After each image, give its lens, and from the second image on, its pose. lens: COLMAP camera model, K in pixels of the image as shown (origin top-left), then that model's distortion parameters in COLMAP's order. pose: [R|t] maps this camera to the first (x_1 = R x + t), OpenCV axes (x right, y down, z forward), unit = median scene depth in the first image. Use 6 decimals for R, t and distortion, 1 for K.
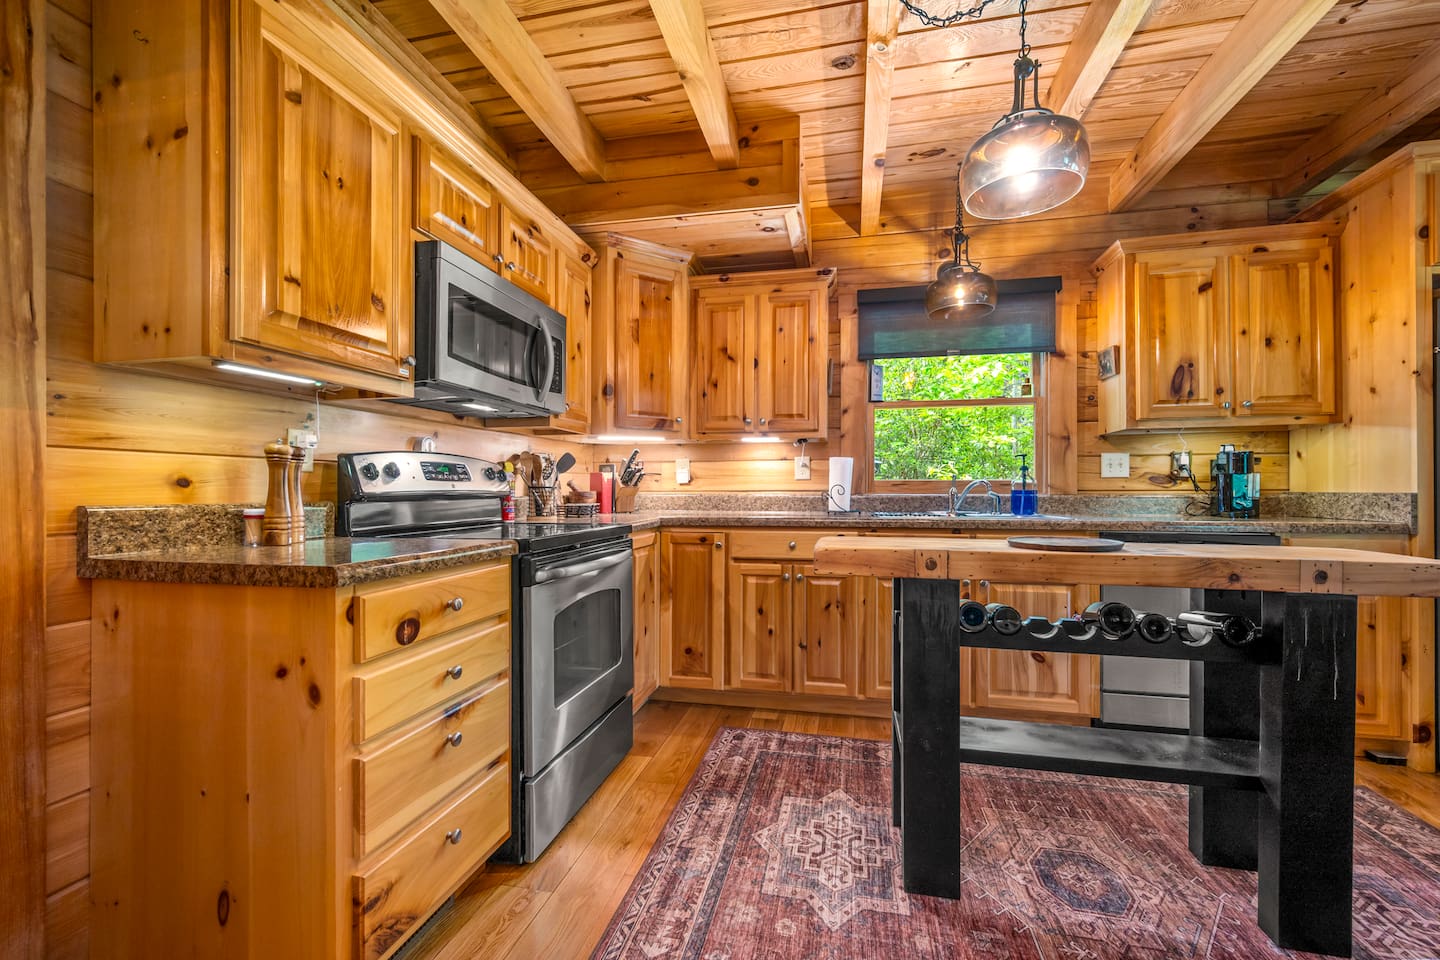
lens RADIAL K [[571.6, 0, 725.2], [0, 571.6, 482.5], [0, 0, 1]] dist [0.000045, -0.000249]
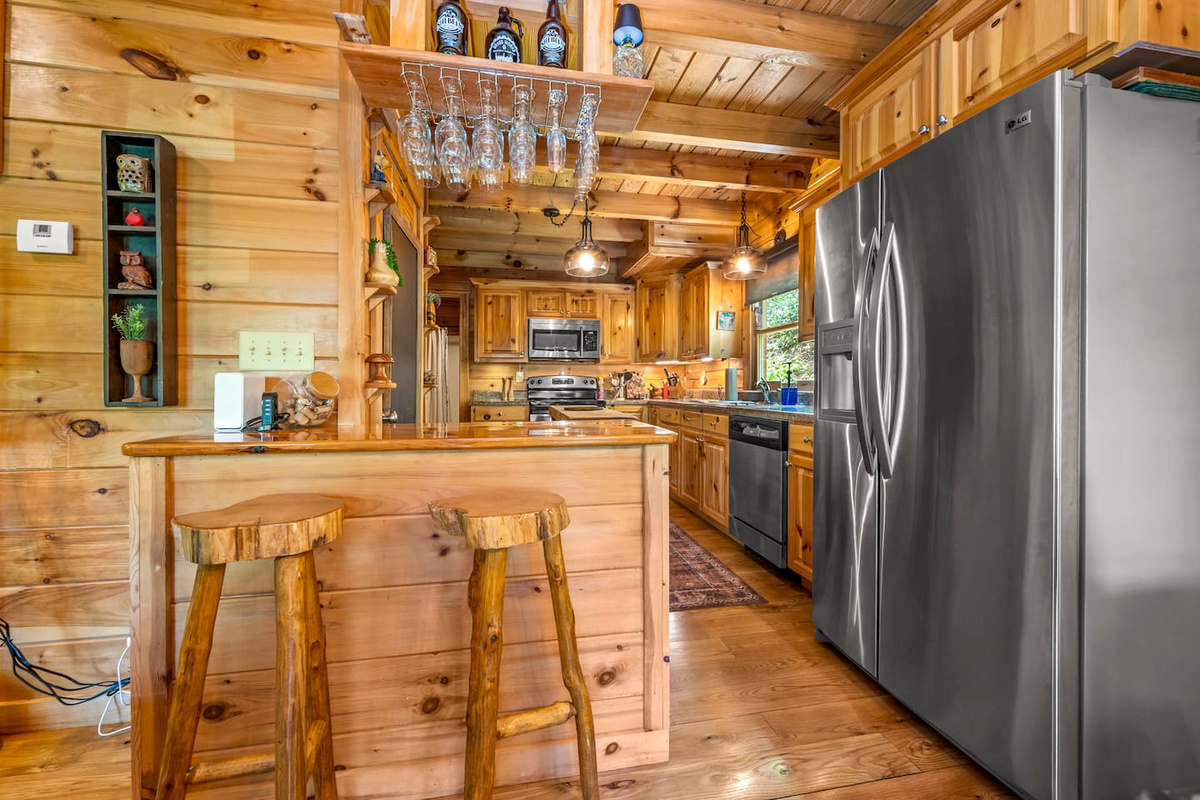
lens RADIAL K [[476.3, 0, 604.4], [0, 476.3, 402.1], [0, 0, 1]] dist [0.000045, -0.000249]
pose [[0.392239, 0.023689, -0.919558, 3.159594], [0.004541, 0.999606, 0.027687, 0.031862], [0.919852, -0.015035, 0.391977, 0.318236]]
